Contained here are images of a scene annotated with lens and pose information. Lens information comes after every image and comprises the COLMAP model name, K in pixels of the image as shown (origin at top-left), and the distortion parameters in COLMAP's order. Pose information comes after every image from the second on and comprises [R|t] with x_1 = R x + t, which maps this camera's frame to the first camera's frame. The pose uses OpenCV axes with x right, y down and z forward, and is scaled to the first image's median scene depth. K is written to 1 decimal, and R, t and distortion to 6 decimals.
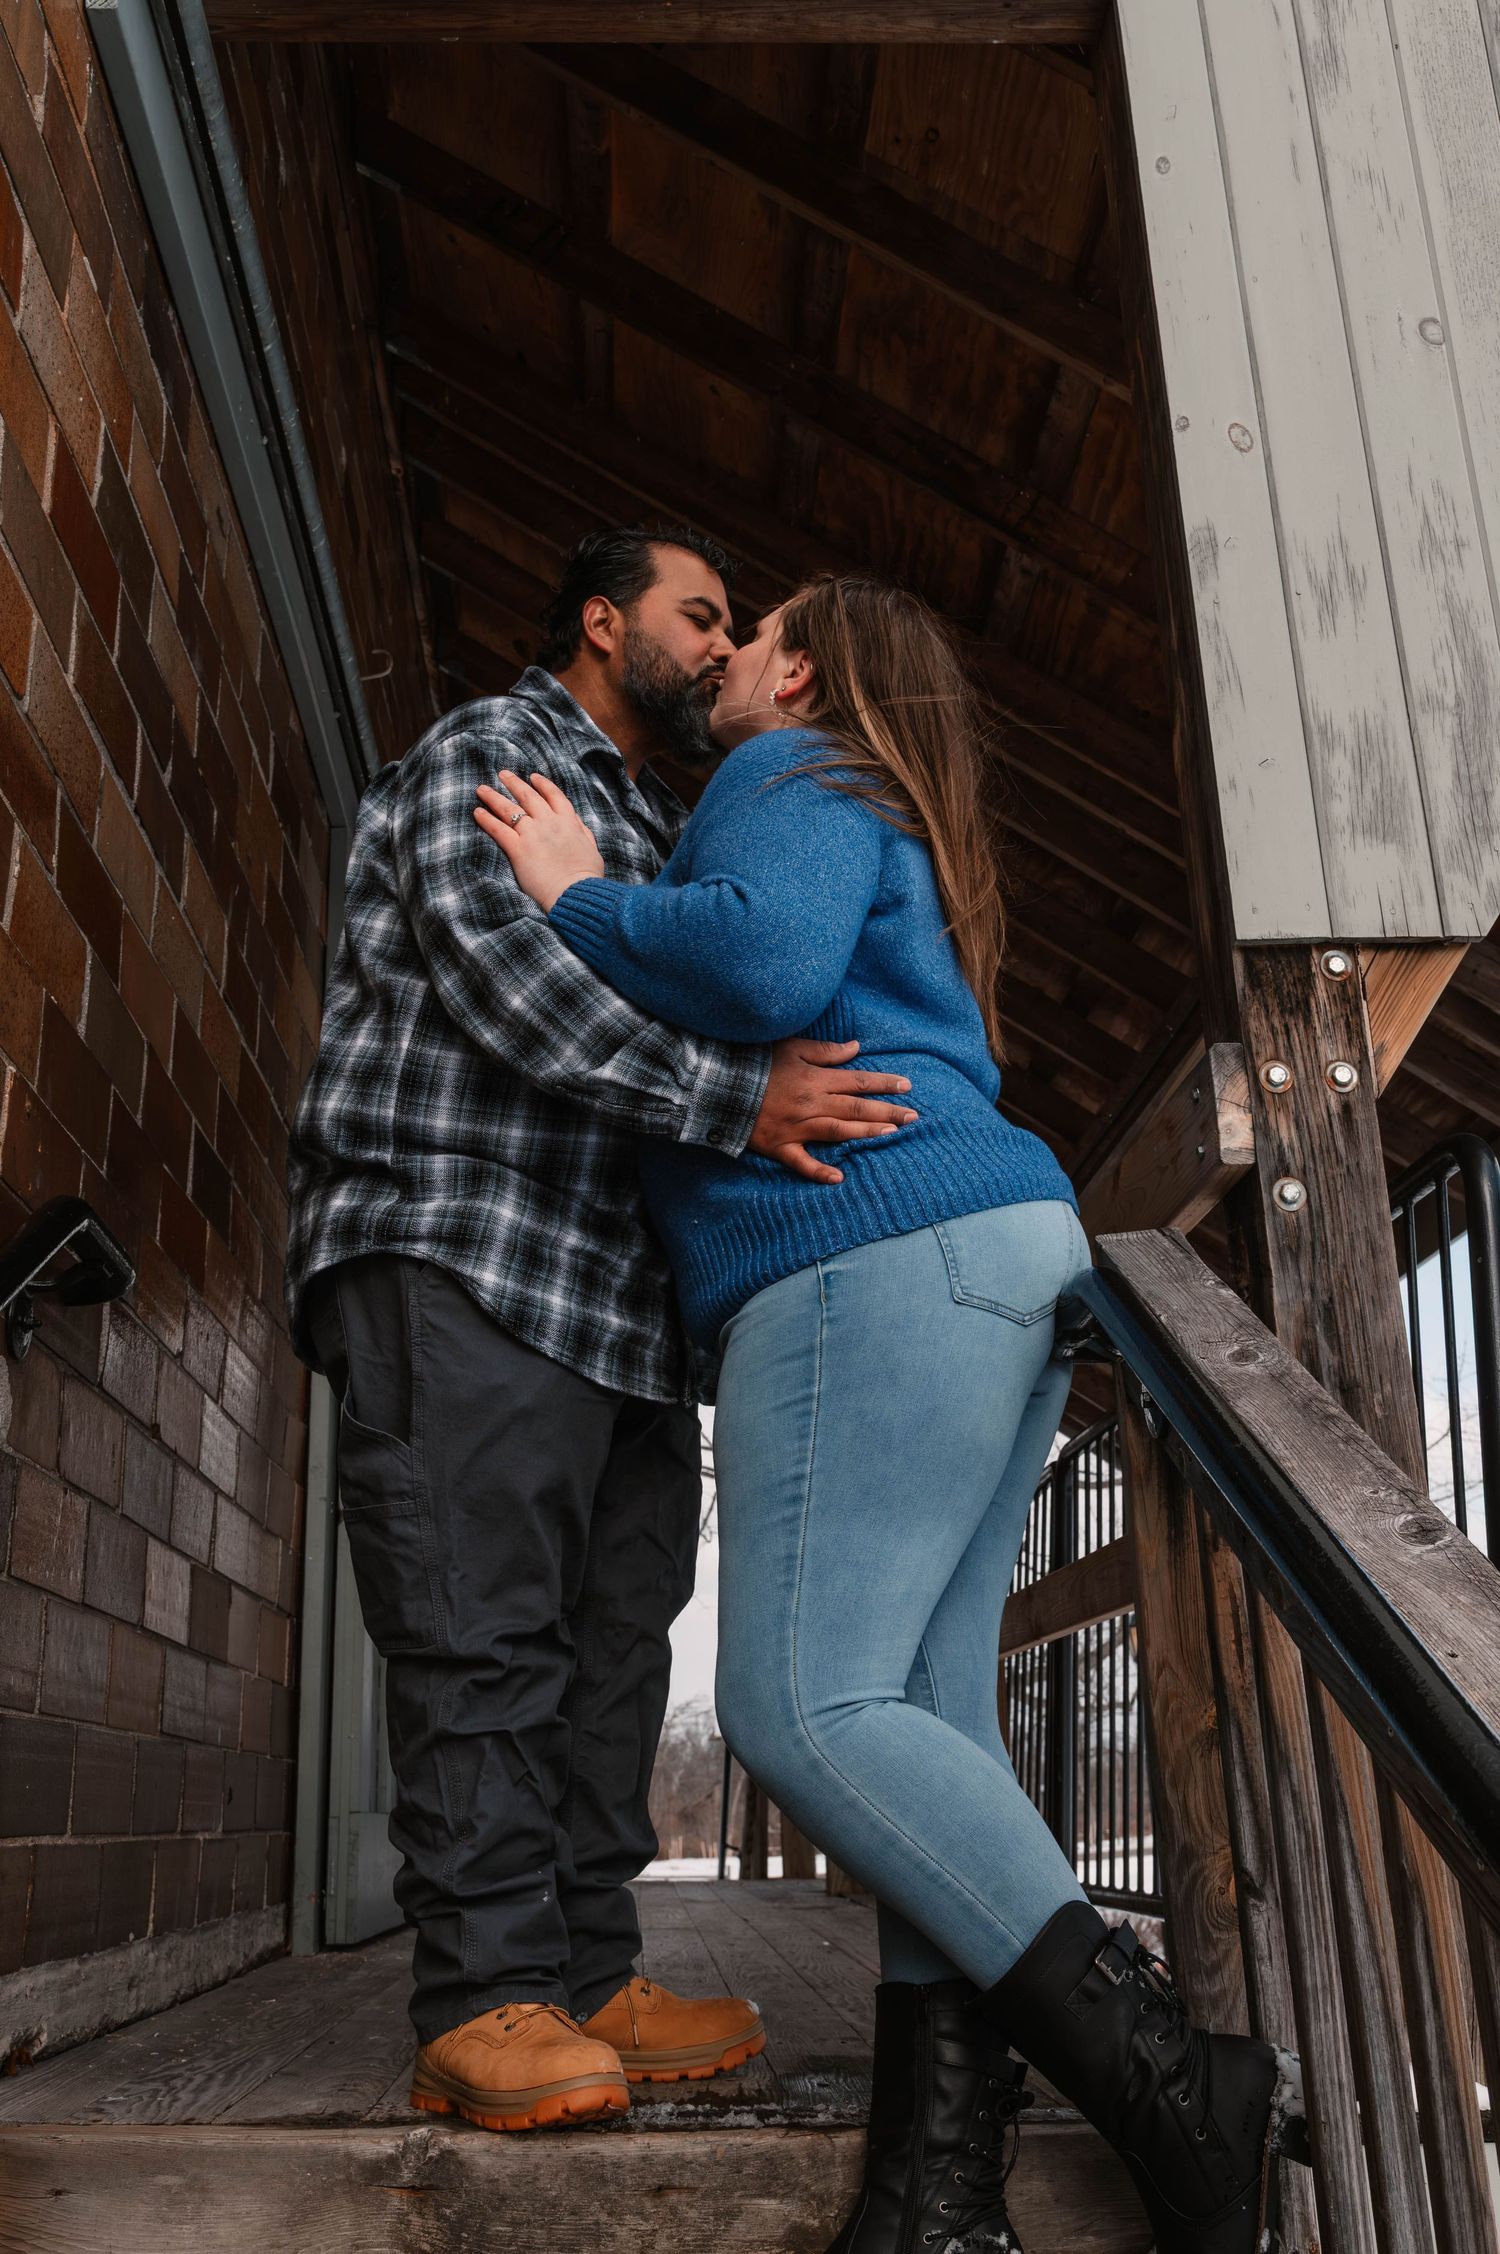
lens RADIAL K [[1893.6, 0, 750.0], [0, 1893.6, 1127.0], [0, 0, 1]] dist [0.003254, 0.006121]
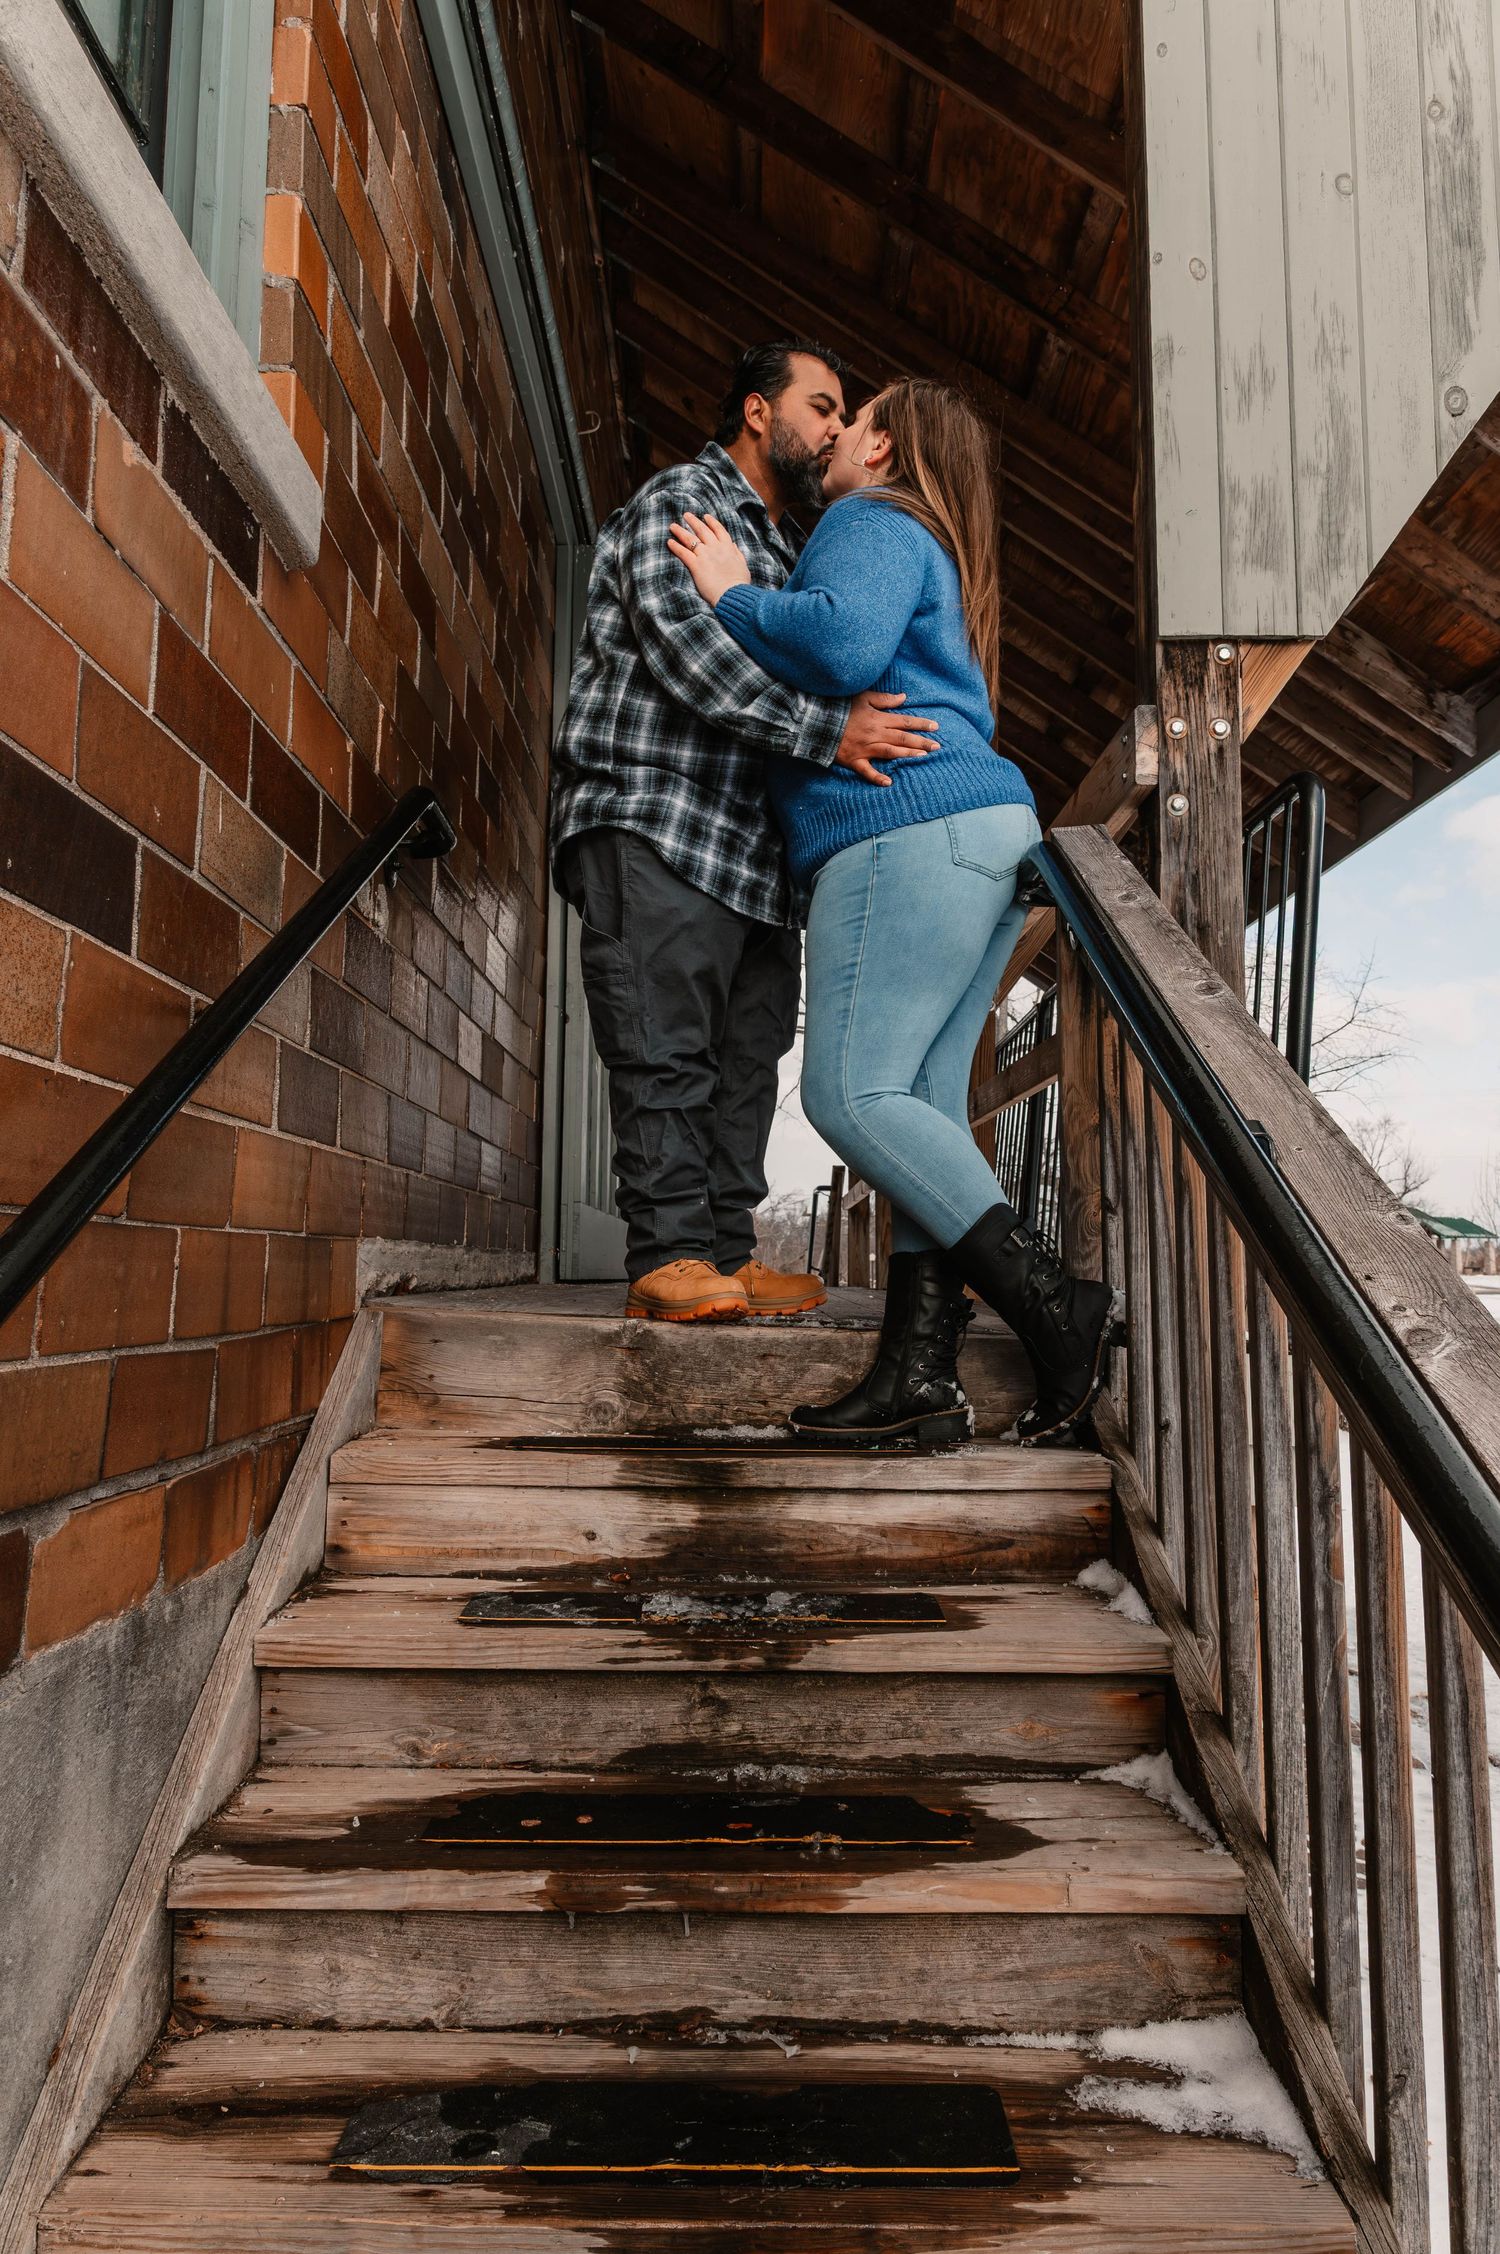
lens RADIAL K [[1543.3, 0, 750.0], [0, 1543.3, 1127.0], [0, 0, 1]] dist [0.029563, -0.017655]
pose [[0.997508, 0.036532, -0.060352, 0.016422], [-0.023219, 0.977827, 0.208125, 0.036666], [0.066618, -0.206205, 0.976239, -0.330266]]
